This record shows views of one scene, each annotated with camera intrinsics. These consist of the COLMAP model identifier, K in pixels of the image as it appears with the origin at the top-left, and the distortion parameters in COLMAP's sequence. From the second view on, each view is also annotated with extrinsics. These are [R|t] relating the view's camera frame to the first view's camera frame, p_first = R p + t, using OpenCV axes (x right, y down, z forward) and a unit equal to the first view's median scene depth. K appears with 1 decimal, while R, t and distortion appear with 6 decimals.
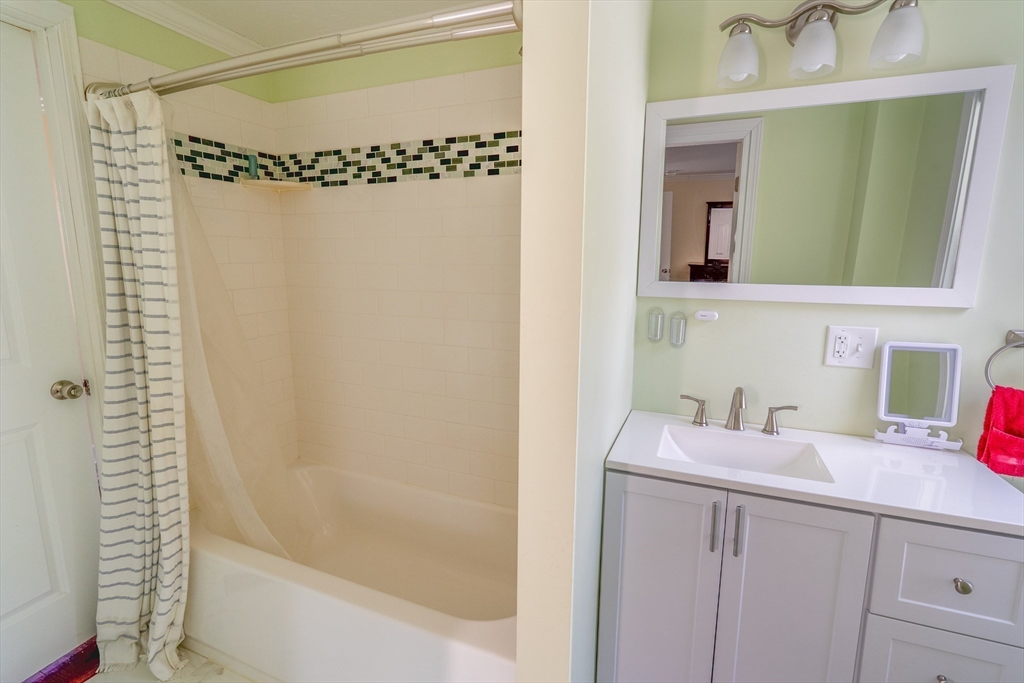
lens RADIAL K [[472.6, 0, 516.8], [0, 472.6, 337.8], [0, 0, 1]] dist [-0.004790, 0.000484]
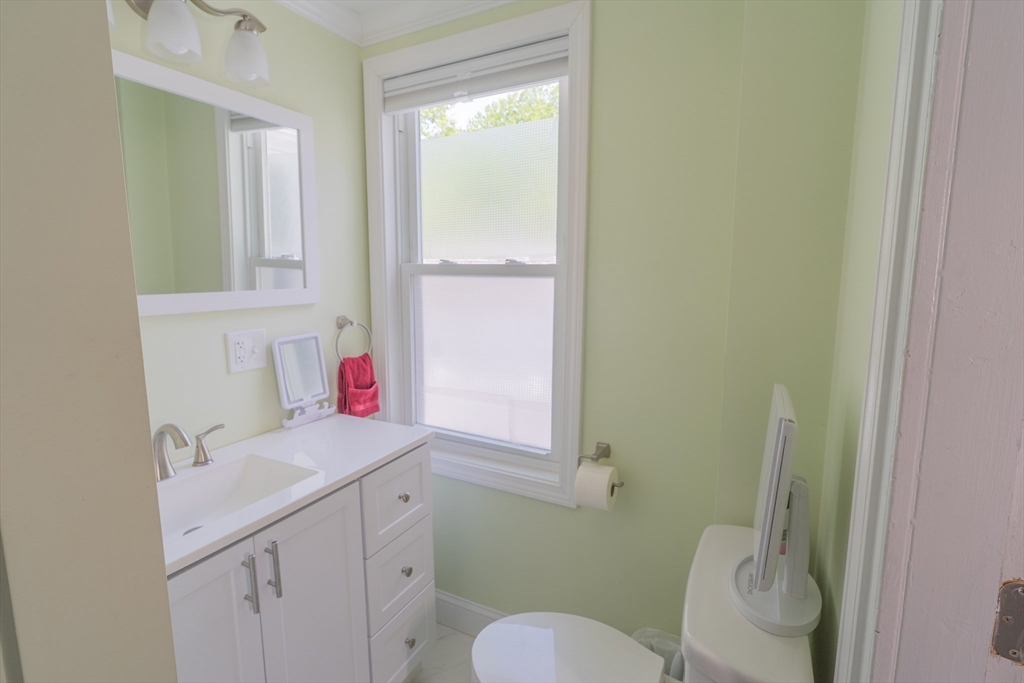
lens RADIAL K [[472.6, 0, 515.7], [0, 472.6, 338.3], [0, 0, 1]] dist [-0.004790, 0.000484]
pose [[0.096306, -0.150802, 0.983862, -0.245687], [0.158054, 0.978232, 0.134467, -0.053948], [-0.982723, 0.142553, 0.118045, 0.319013]]
